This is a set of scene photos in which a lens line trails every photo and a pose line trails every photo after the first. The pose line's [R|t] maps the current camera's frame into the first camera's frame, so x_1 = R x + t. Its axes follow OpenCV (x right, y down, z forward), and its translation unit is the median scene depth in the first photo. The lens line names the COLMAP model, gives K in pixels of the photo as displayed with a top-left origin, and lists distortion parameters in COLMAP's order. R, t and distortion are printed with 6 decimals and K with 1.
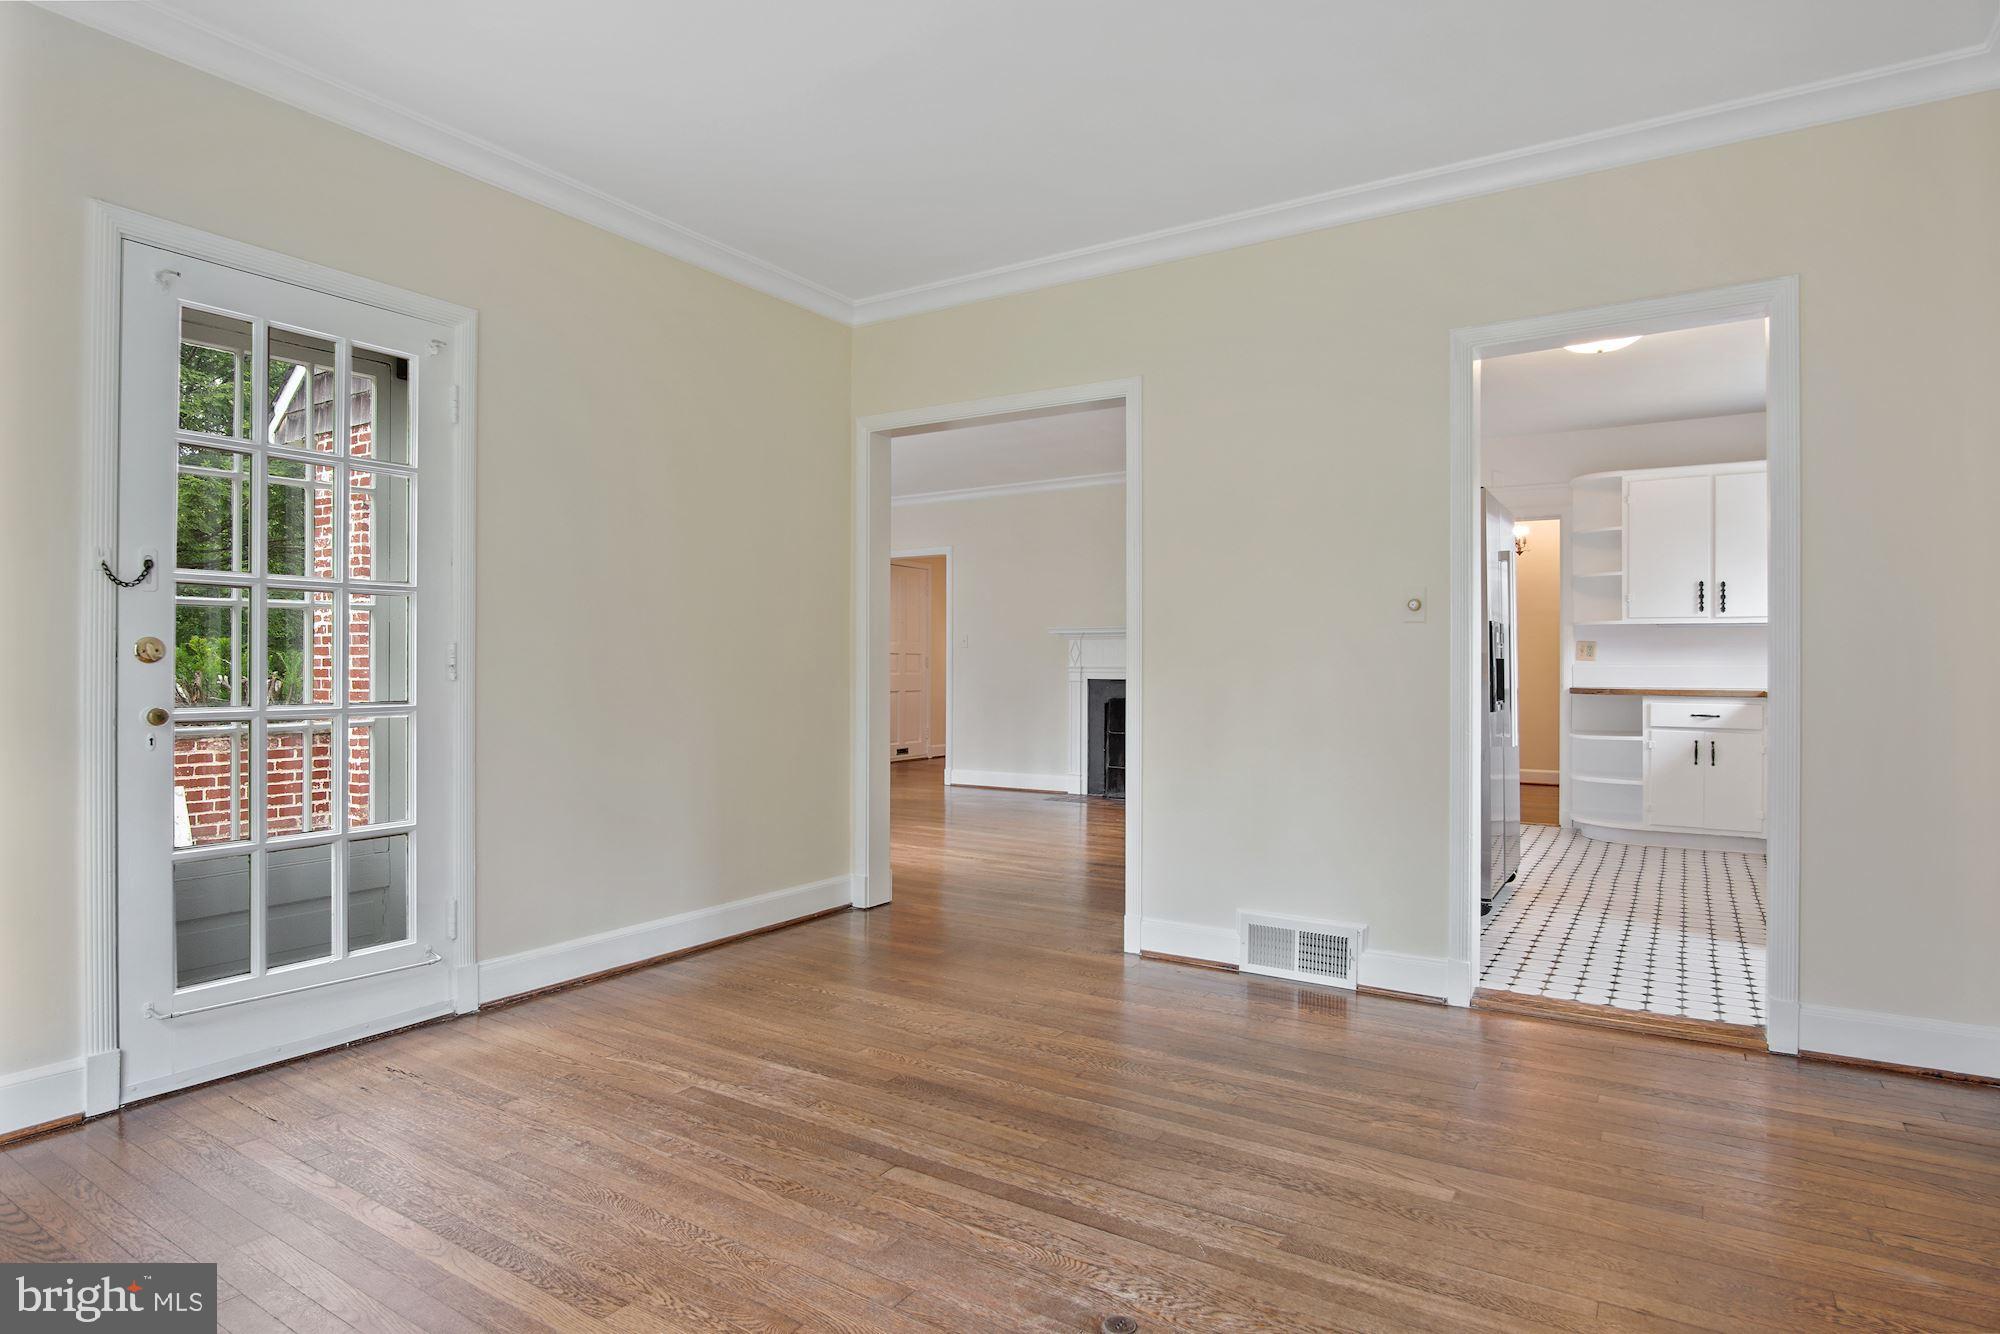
lens RADIAL K [[1082.2, 0, 1000.0], [0, 1082.2, 667.0], [0, 0, 1]] dist [-0.024247, 0.000156]
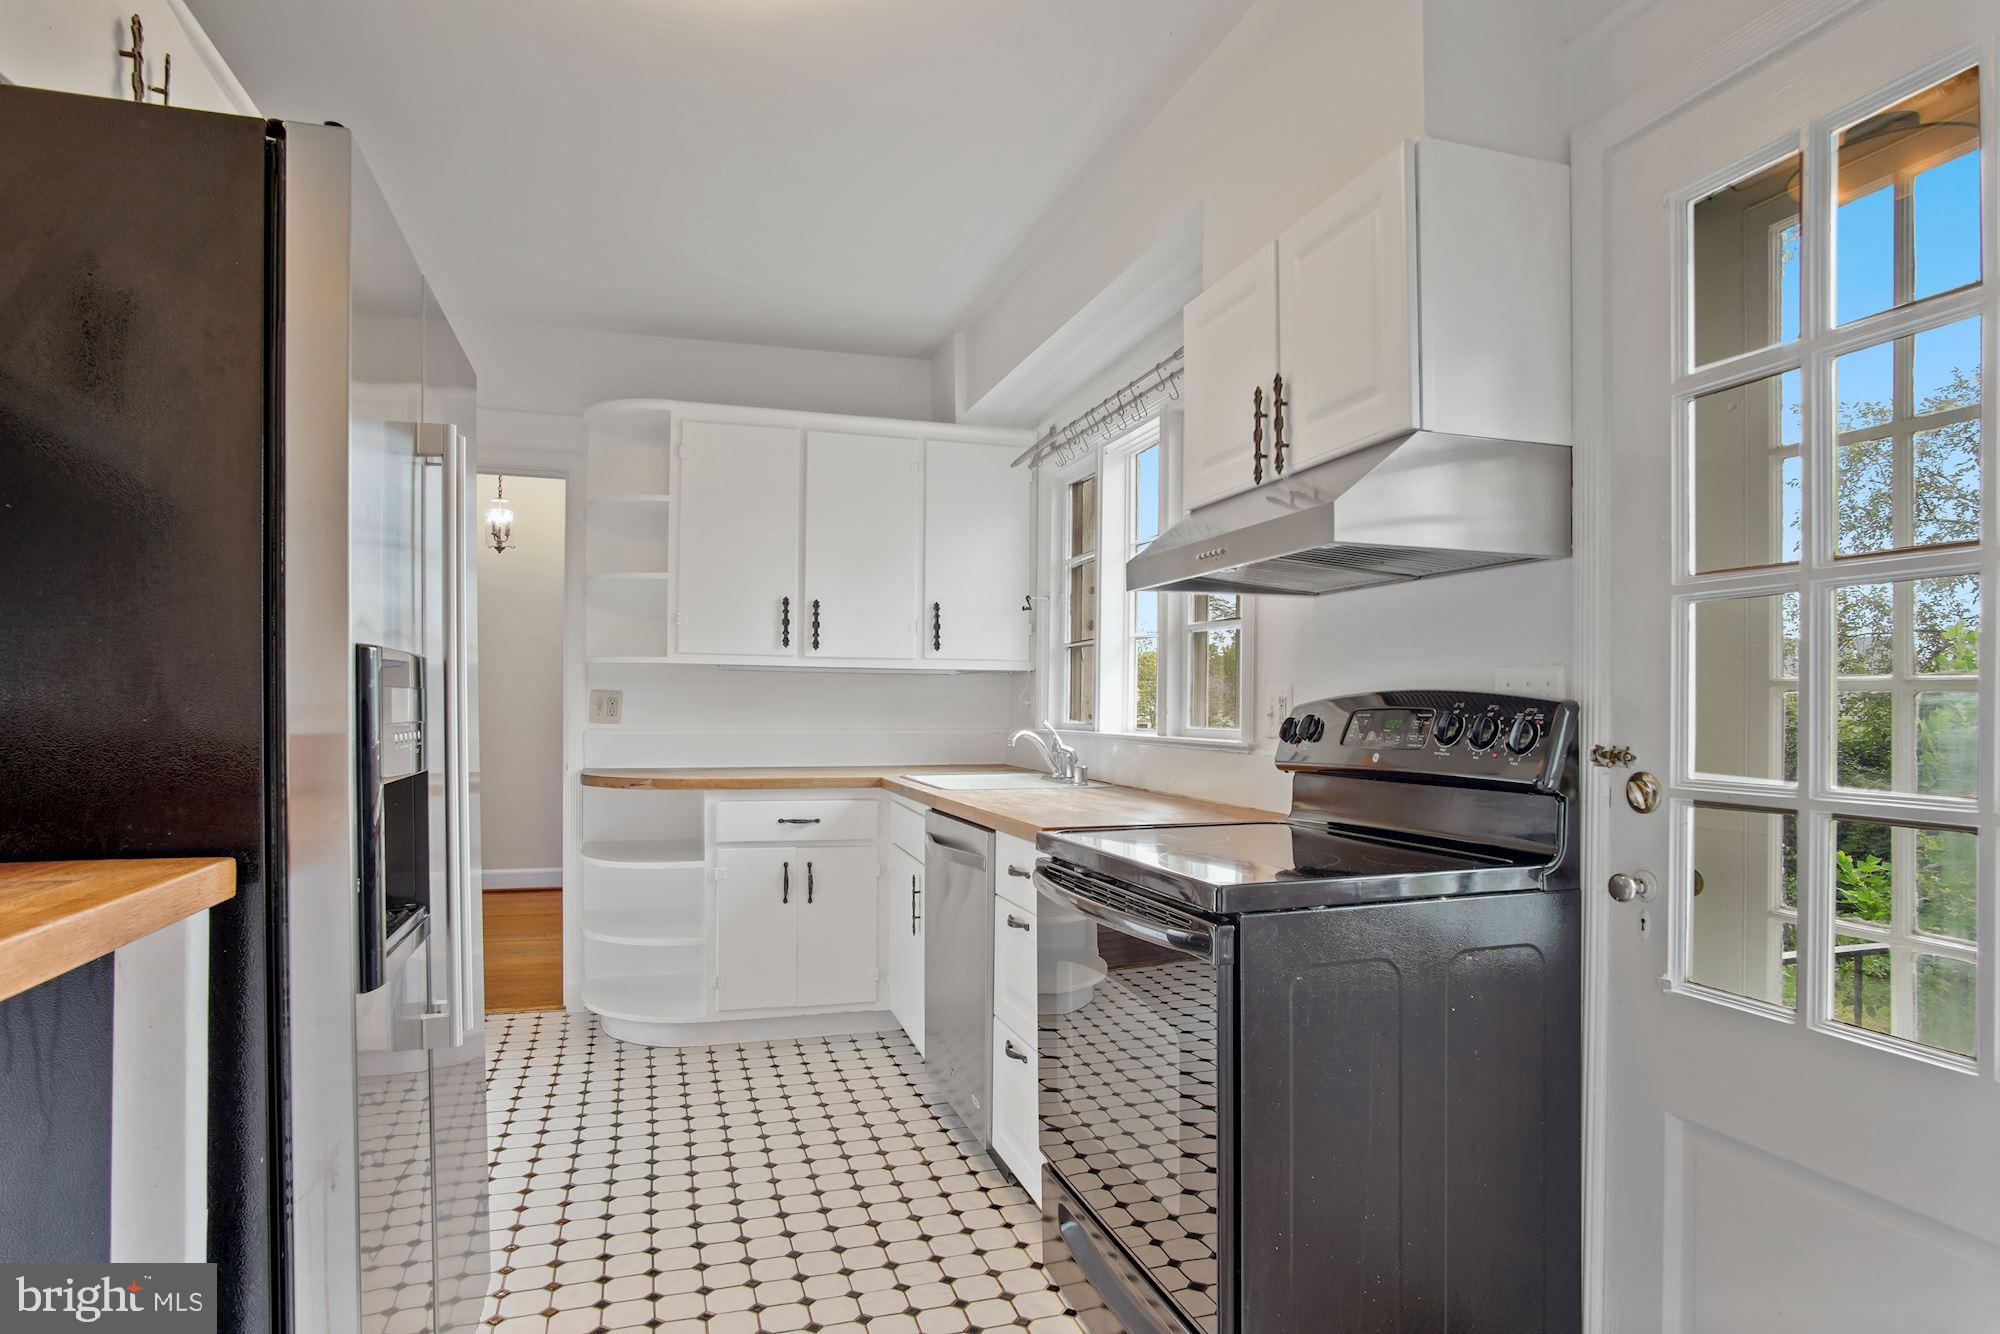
lens RADIAL K [[1097.5, 0, 998.9], [0, 1097.5, 696.2], [0, 0, 1]] dist [-0.060840, -0.000023]
pose [[0.638794, 0.006204, 0.769353, 0.249279], [-0.003060, 0.999980, -0.005523, -0.020355], [-0.769371, 0.001174, 0.638801, 0.503396]]
